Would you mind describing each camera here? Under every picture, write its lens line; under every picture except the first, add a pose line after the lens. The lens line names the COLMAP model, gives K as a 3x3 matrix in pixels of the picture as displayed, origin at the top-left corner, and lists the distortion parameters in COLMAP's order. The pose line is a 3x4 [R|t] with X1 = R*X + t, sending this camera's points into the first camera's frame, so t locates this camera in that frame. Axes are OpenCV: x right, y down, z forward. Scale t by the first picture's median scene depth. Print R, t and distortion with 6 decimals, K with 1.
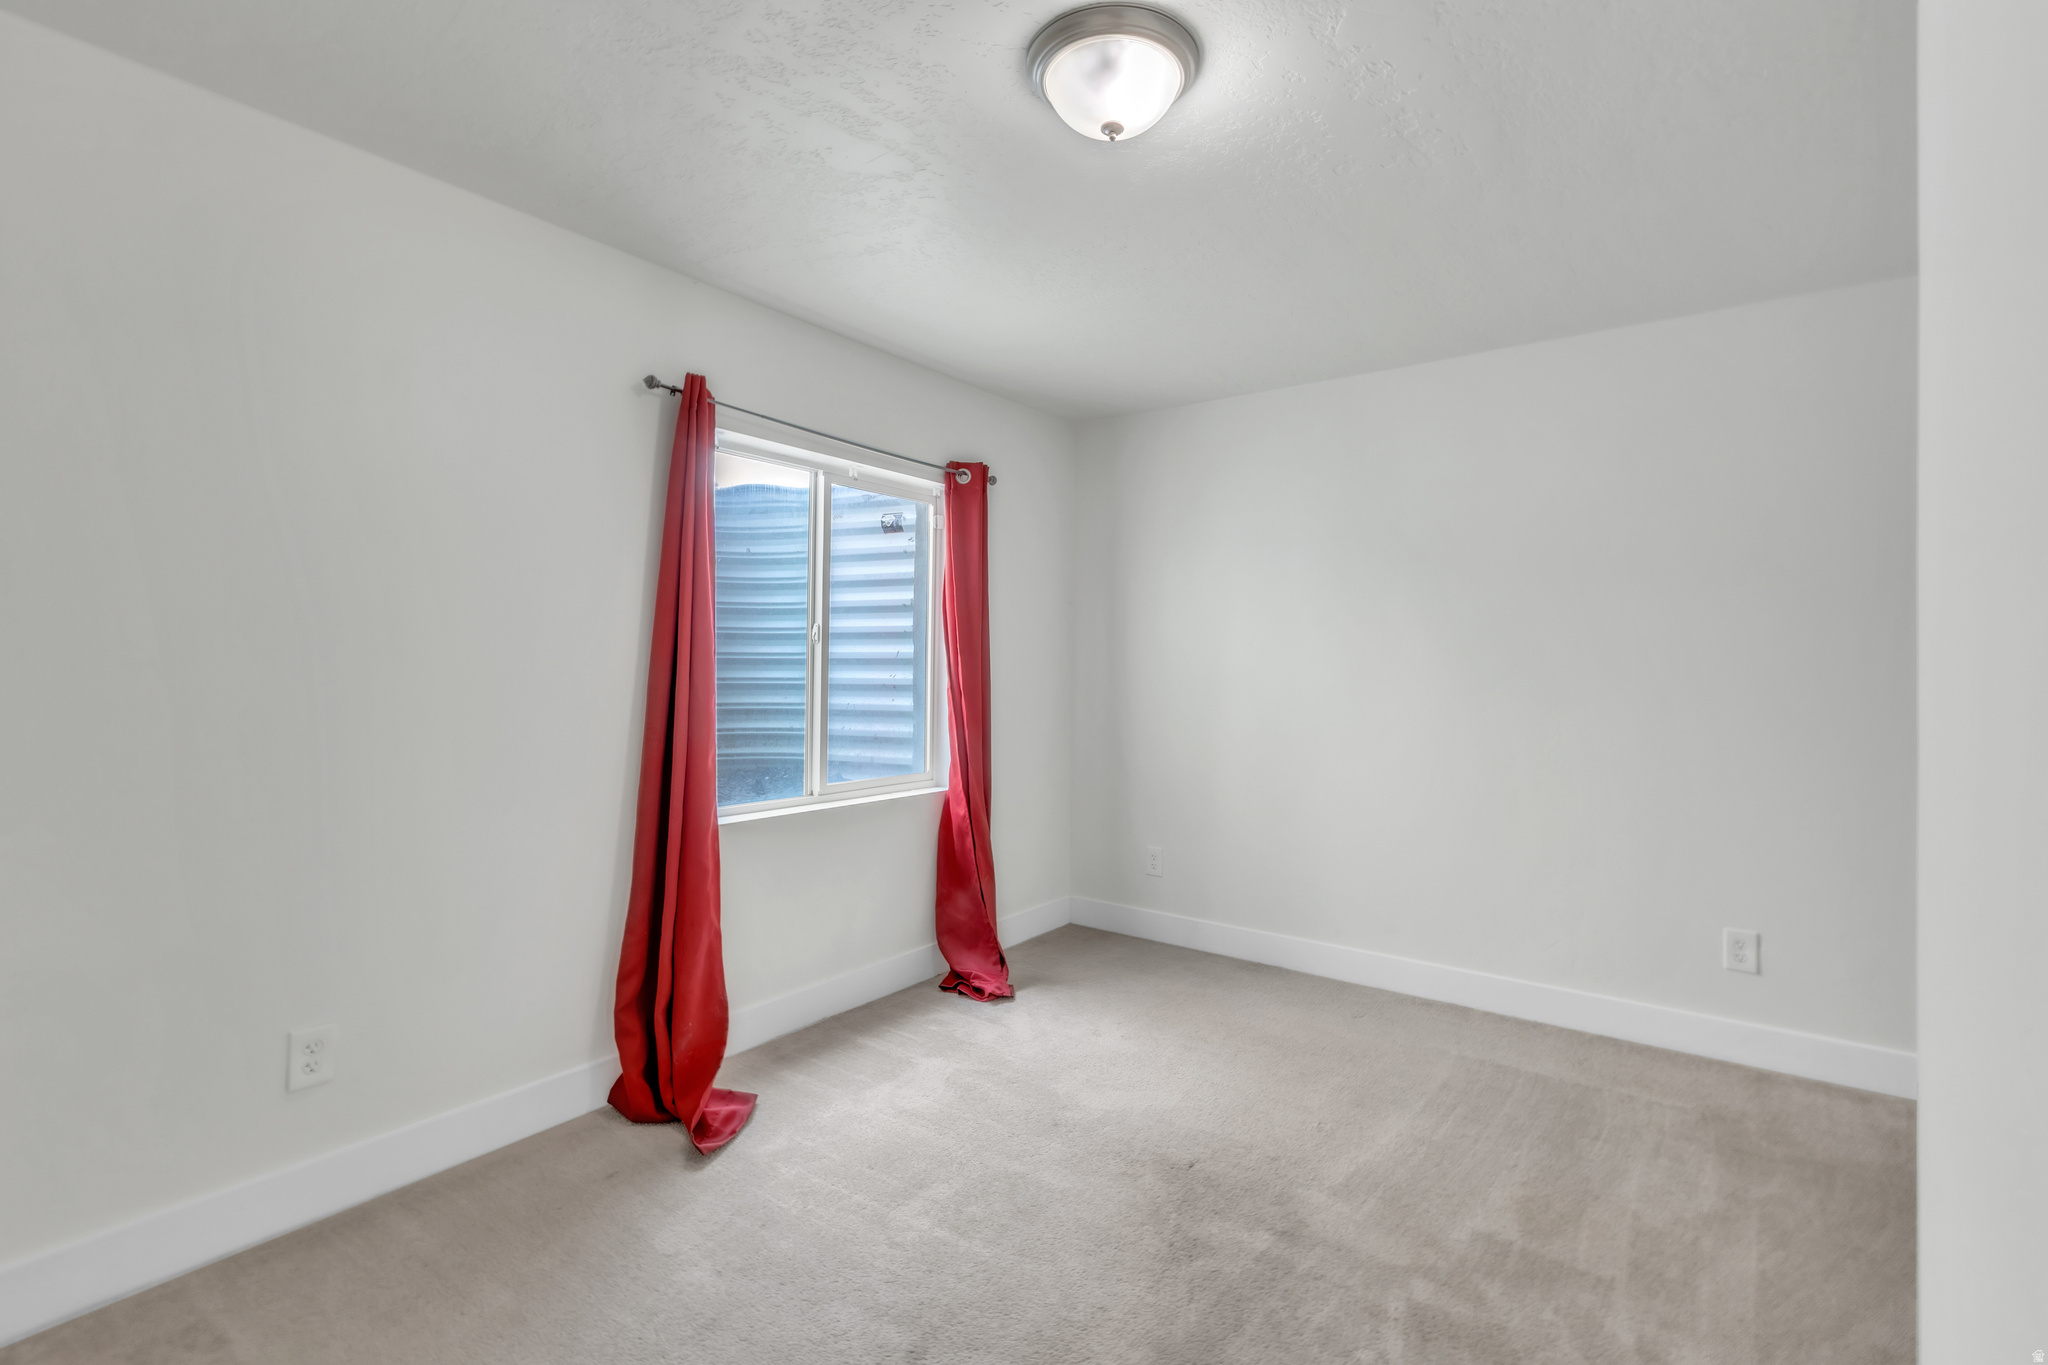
lens RADIAL K [[922.2, 0, 1038.7], [0, 922.2, 678.5], [0, 0, 1]] dist [0.004642, 0.000120]
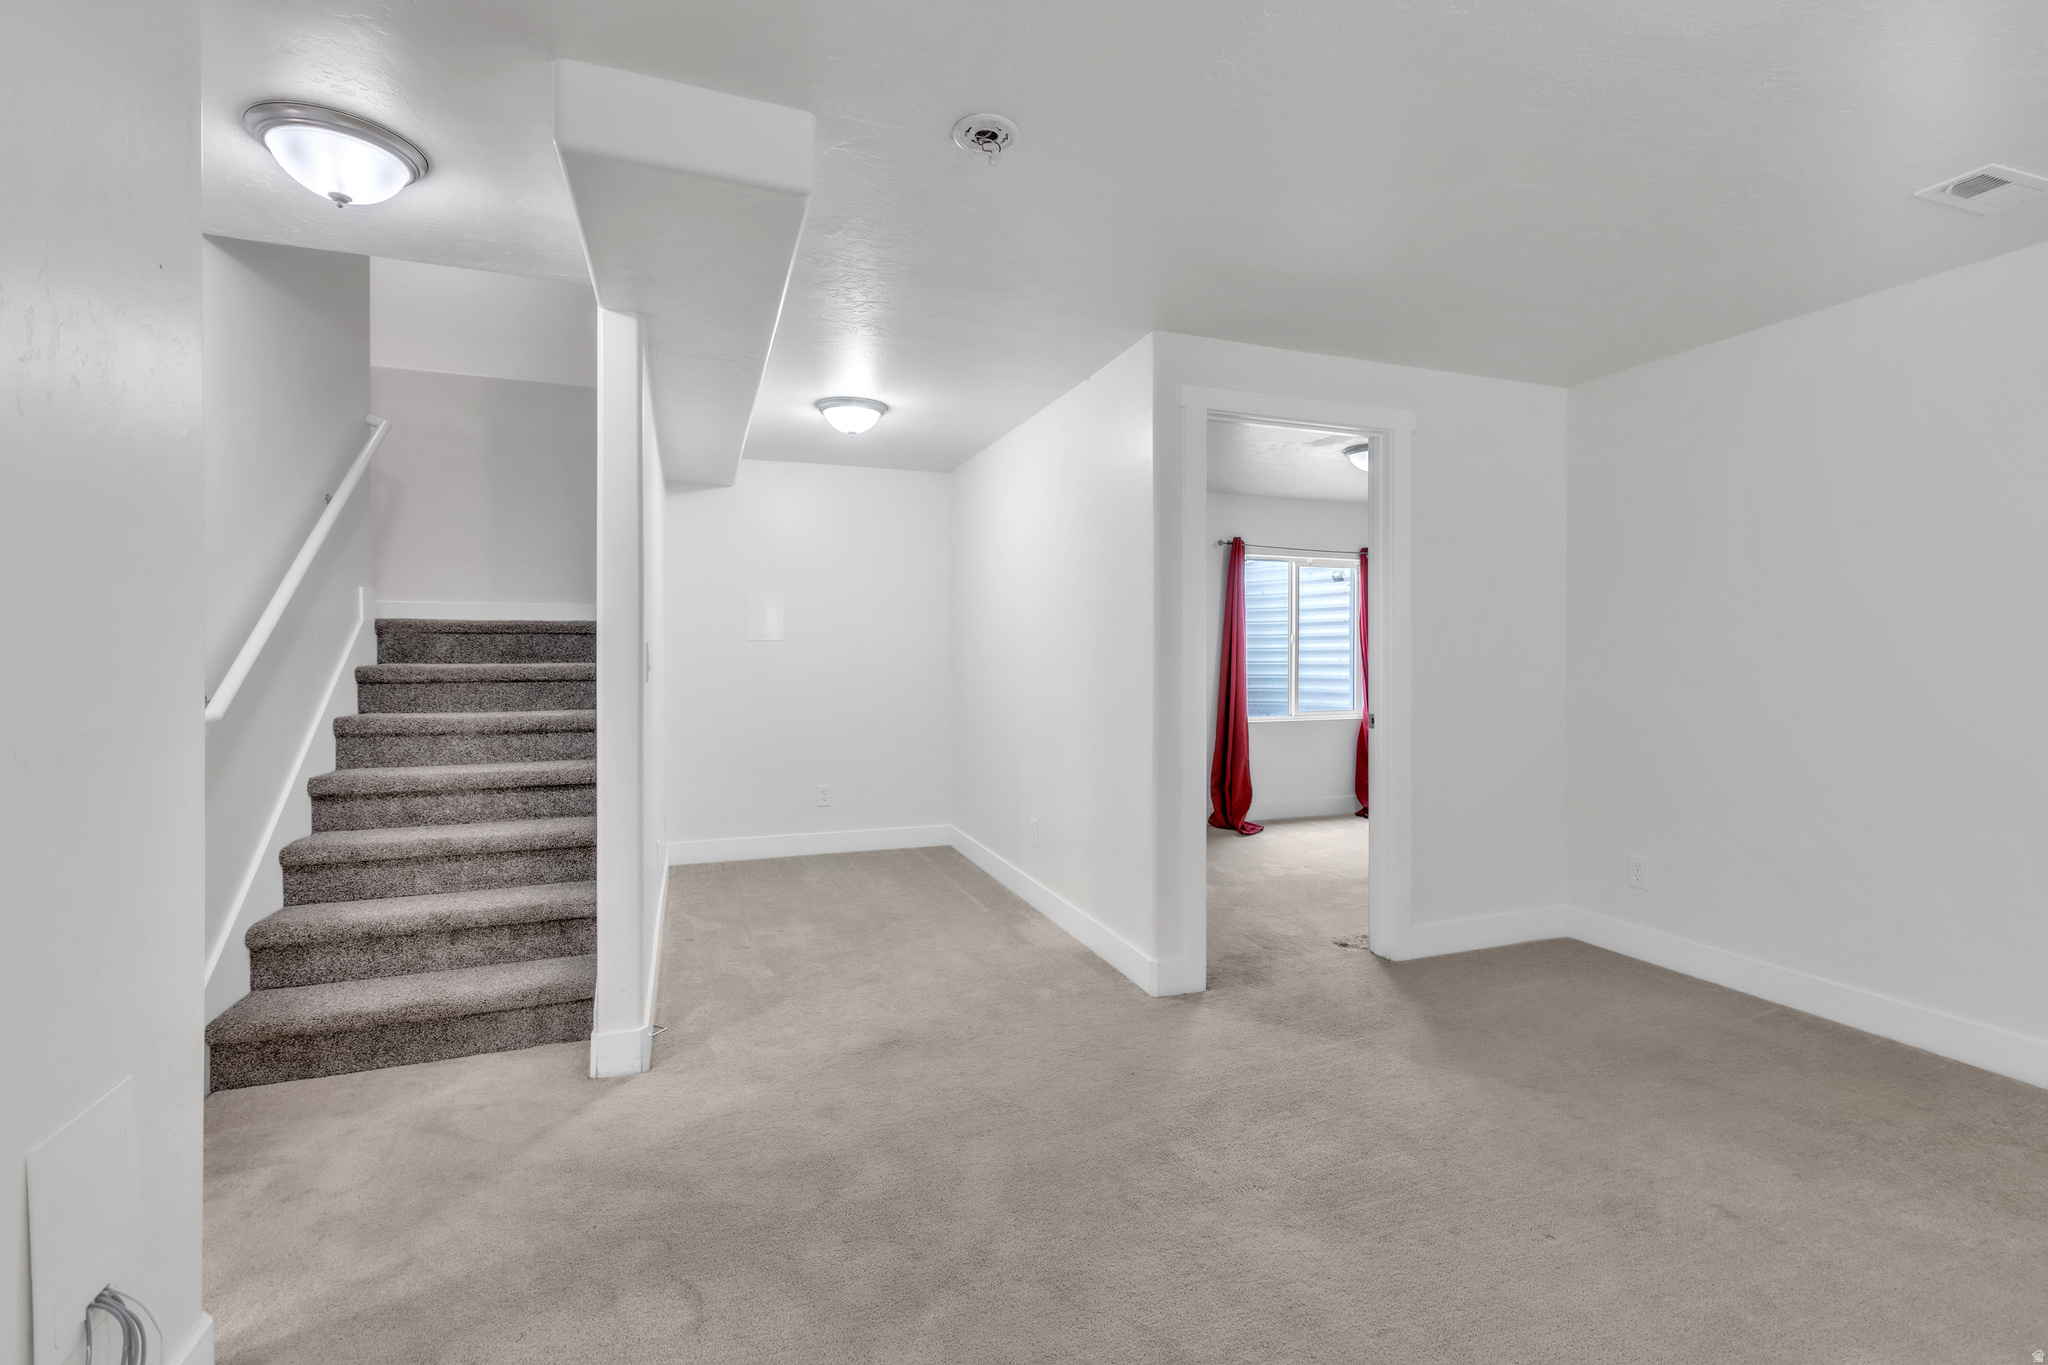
lens RADIAL K [[922.2, 0, 1032.7], [0, 922.2, 667.9], [0, 0, 1]] dist [0.004642, 0.000120]
pose [[0.843958, -0.005226, -0.536384, 0.510244], [0.009666, 0.999938, 0.005466, -0.002641], [0.536323, -0.009798, 0.843956, -1.442906]]
